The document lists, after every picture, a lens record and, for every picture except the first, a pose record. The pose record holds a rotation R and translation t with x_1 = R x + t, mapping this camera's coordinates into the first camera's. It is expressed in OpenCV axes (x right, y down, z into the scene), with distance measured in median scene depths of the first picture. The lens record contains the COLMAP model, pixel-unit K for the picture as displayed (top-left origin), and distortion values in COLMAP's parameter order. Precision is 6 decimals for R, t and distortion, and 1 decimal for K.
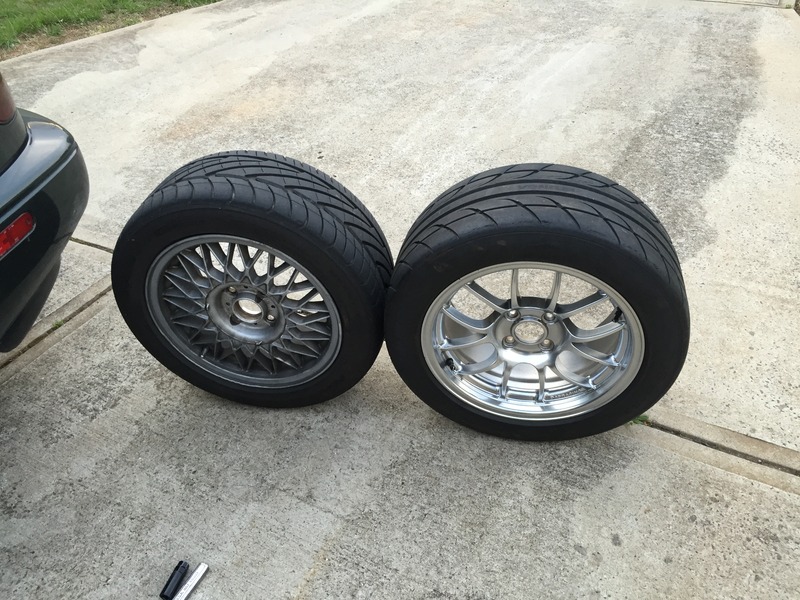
lens RADIAL K [[680.7, 0, 400.0], [0, 680.7, 300.0], [0, 0, 1]] dist [0.078584, -0.130583]
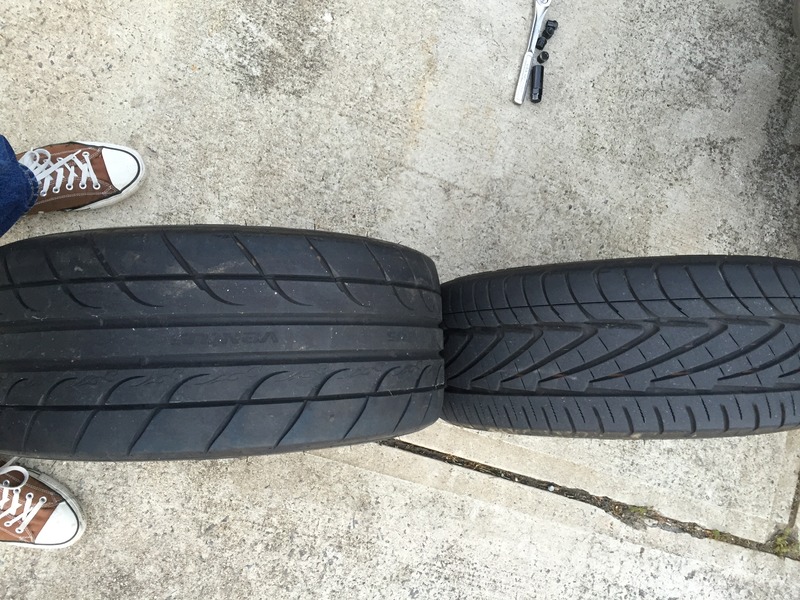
lens RADIAL K [[680.7, 0, 400.0], [0, 680.7, 300.0], [0, 0, 1]] dist [0.078584, -0.130583]
pose [[-0.958223, 0.184045, -0.218941, 0.173738], [-0.285429, -0.566097, 0.773346, -0.538328], [0.018388, 0.803531, 0.594979, 0.593461]]
